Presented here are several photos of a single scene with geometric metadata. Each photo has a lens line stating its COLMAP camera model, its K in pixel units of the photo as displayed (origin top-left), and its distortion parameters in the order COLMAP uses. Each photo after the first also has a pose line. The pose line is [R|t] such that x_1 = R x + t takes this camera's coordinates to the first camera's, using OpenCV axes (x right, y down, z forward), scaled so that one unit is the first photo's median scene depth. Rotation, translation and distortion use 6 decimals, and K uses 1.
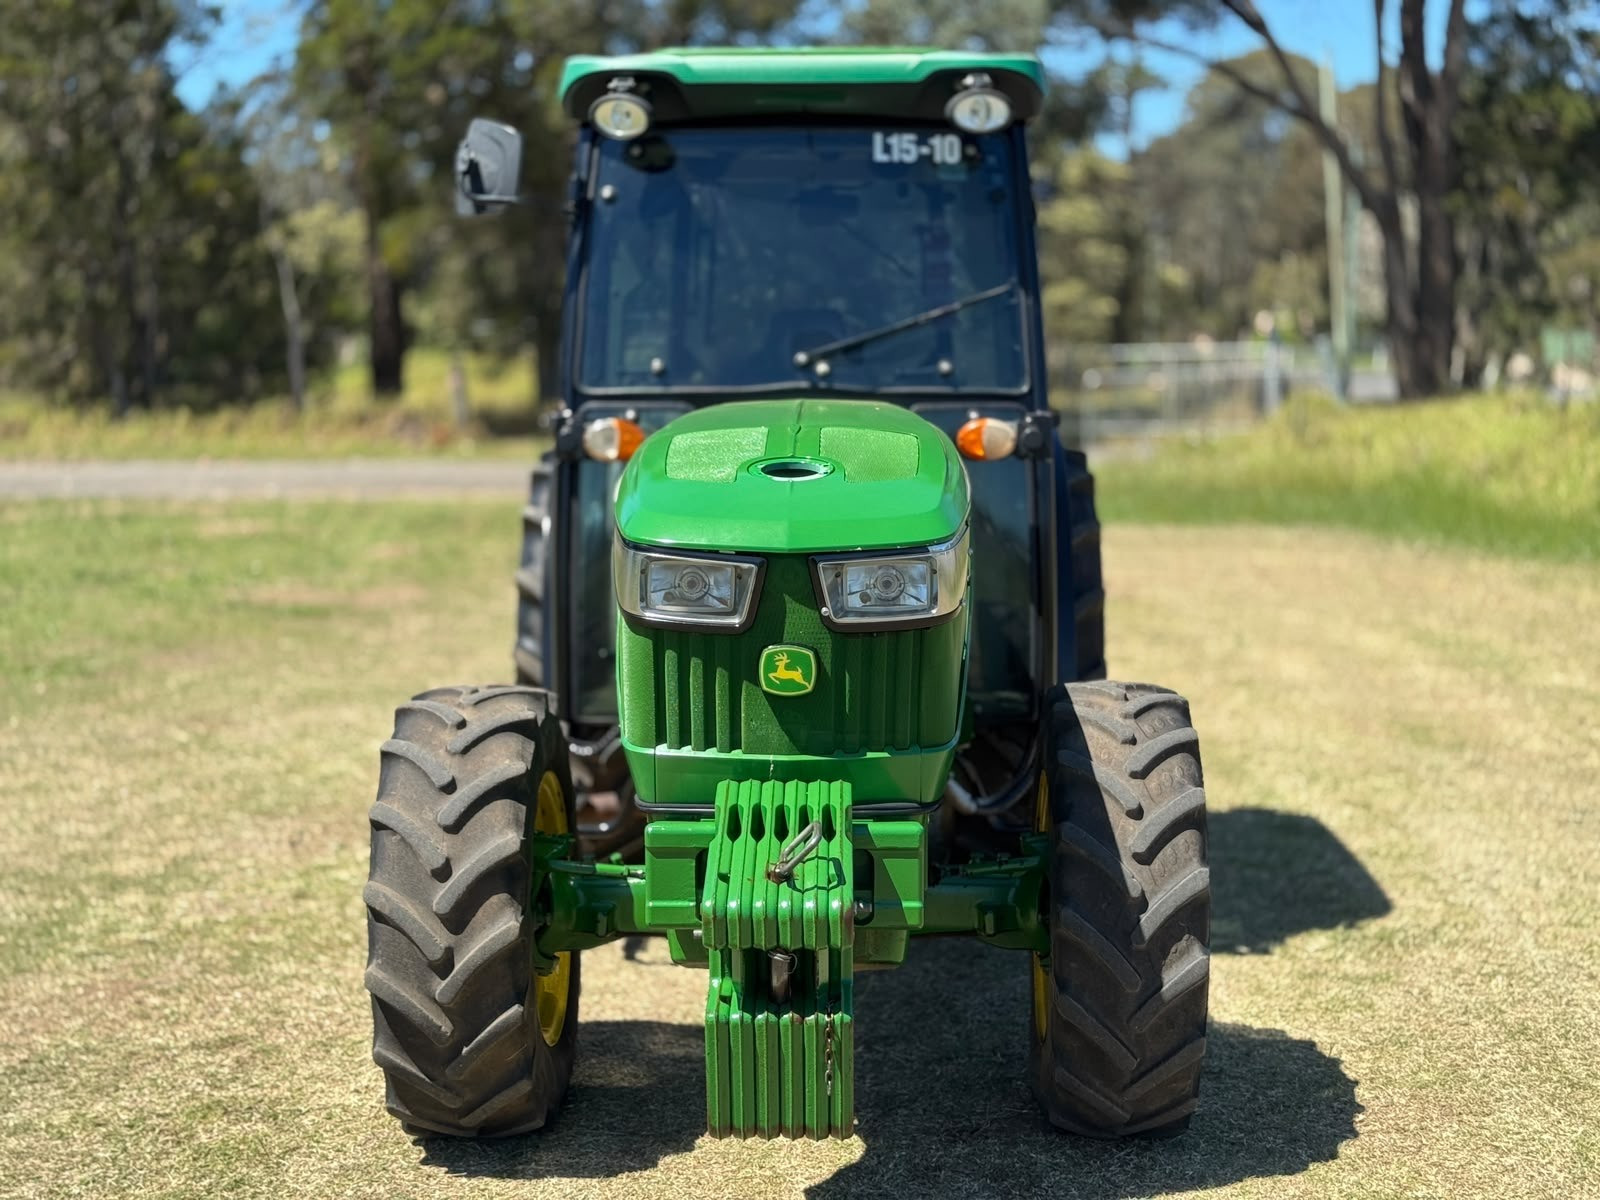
lens RADIAL K [[2212.4, 0, 800.0], [0, 2212.4, 600.0], [0, 0, 1]] dist [0.167942, -0.061530]
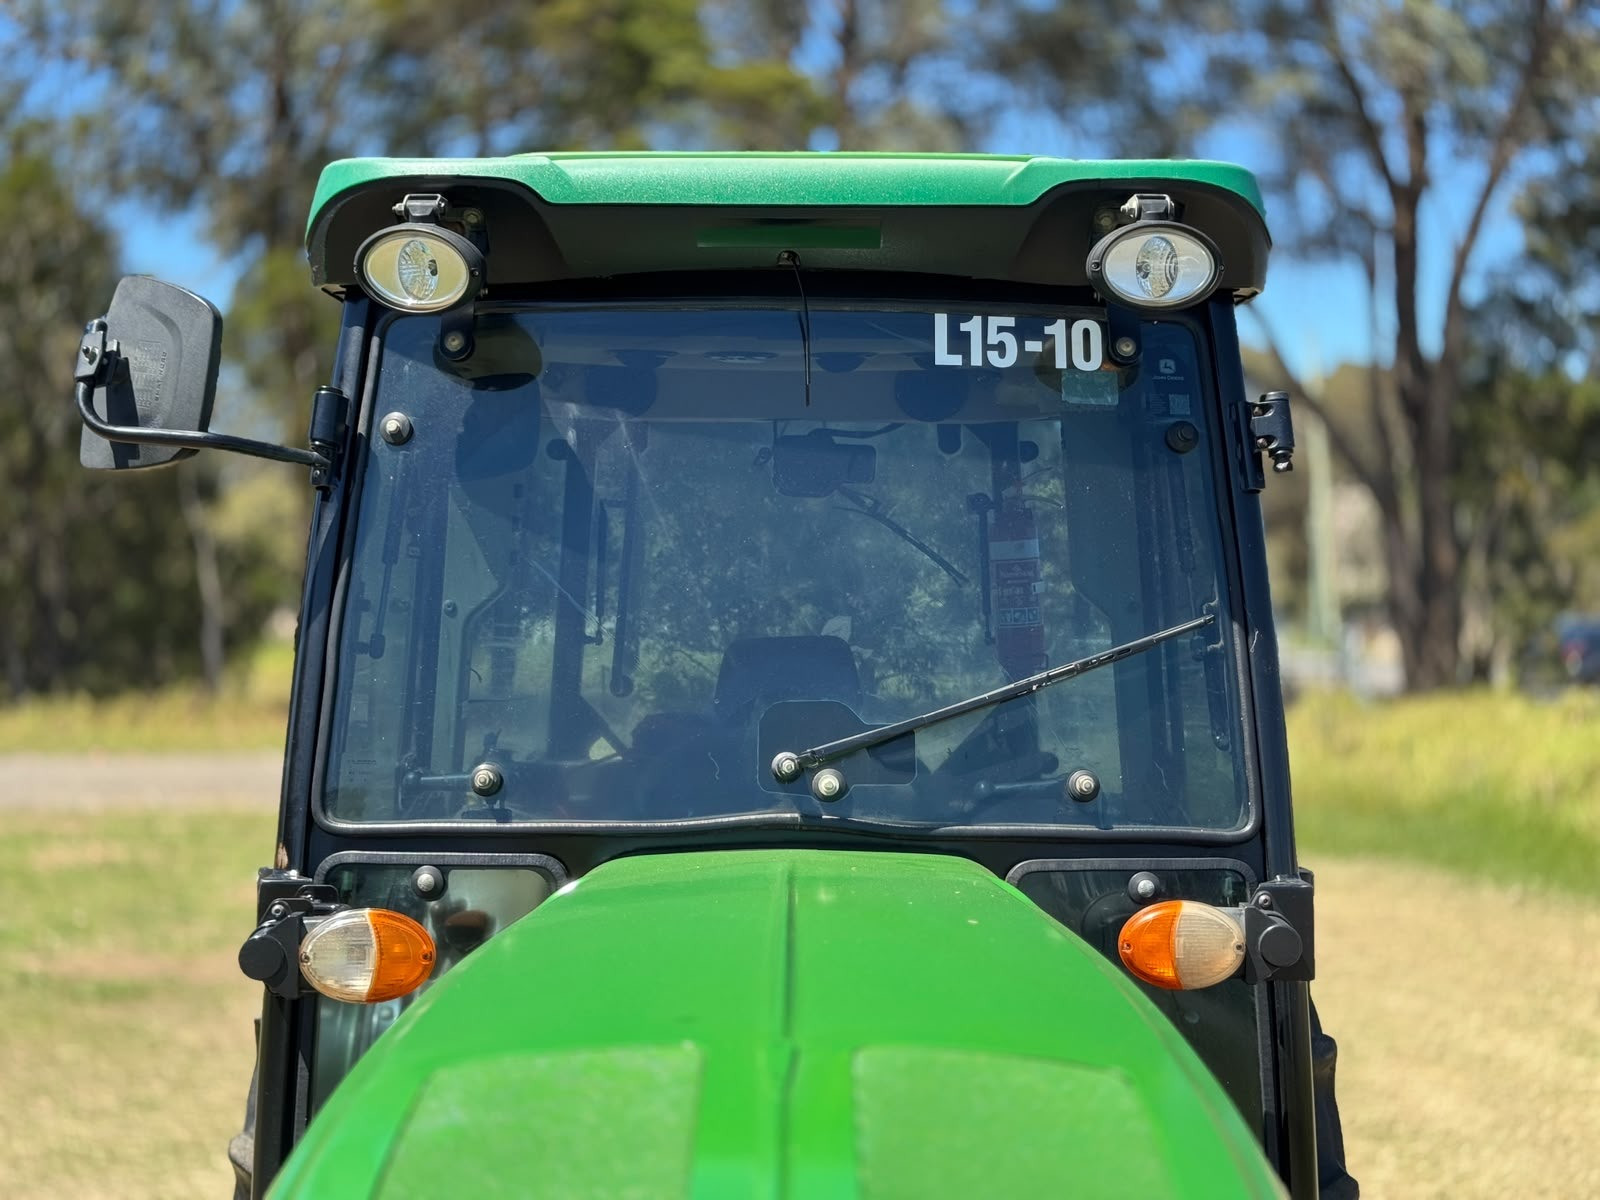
lens RADIAL K [[2212.4, 0, 800.0], [0, 2212.4, 600.0], [0, 0, 1]] dist [0.167942, -0.061530]
pose [[0.999842, 0.008328, 0.015692, -0.003746], [-0.006356, 0.992533, -0.121809, -0.084303], [-0.016590, 0.121690, 0.992430, 0.512337]]
